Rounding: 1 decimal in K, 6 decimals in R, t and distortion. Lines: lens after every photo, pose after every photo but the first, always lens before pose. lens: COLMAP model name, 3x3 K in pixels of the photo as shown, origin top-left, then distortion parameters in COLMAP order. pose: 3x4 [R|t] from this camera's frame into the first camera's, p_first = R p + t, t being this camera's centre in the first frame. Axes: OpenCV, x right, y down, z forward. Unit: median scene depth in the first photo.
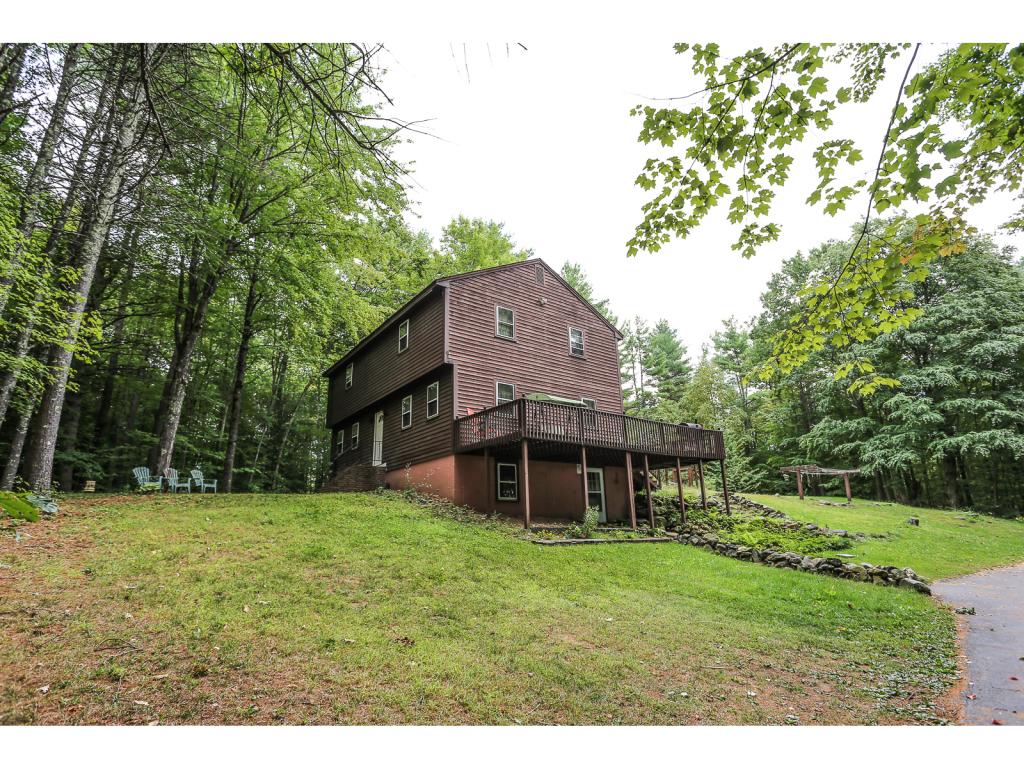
lens RADIAL K [[509.5, 0, 521.2], [0, 509.5, 381.0], [0, 0, 1]] dist [-0.072530, 0.032378]
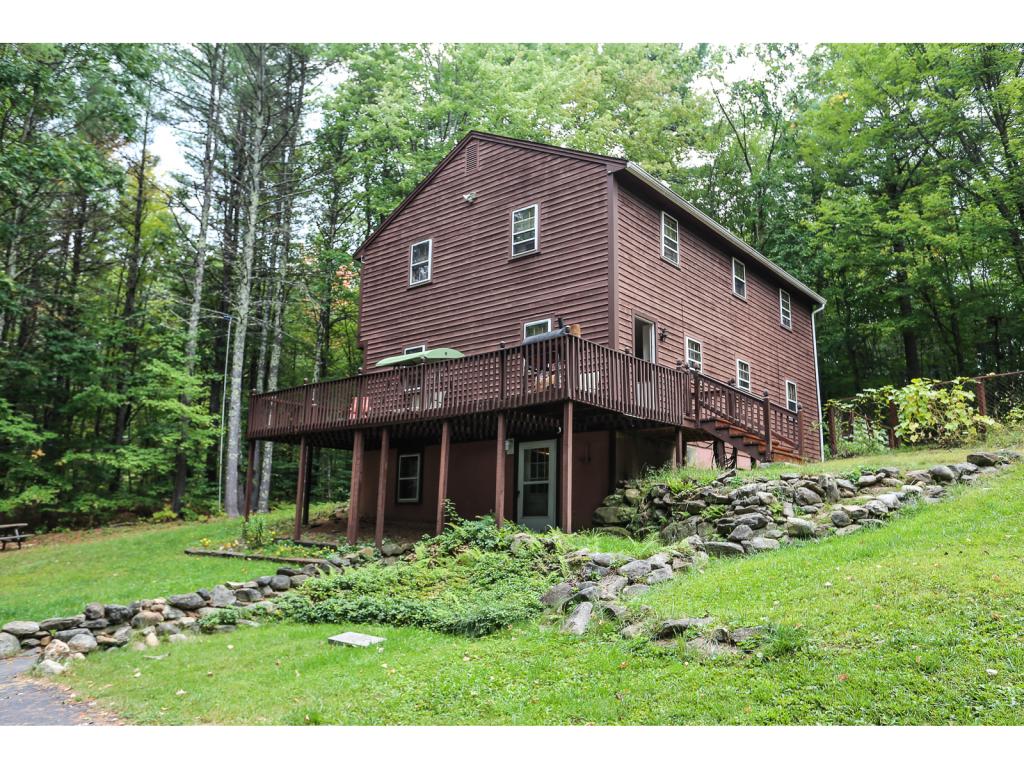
lens RADIAL K [[787.5, 0, 512.0], [0, 787.5, 384.0], [0, 0, 1]] dist [-0.000272, -0.000050]
pose [[0.207429, -0.170067, -0.963354, 1.001373], [0.248162, 0.961707, -0.116343, 0.205655], [0.946250, -0.214935, 0.241690, 0.770145]]
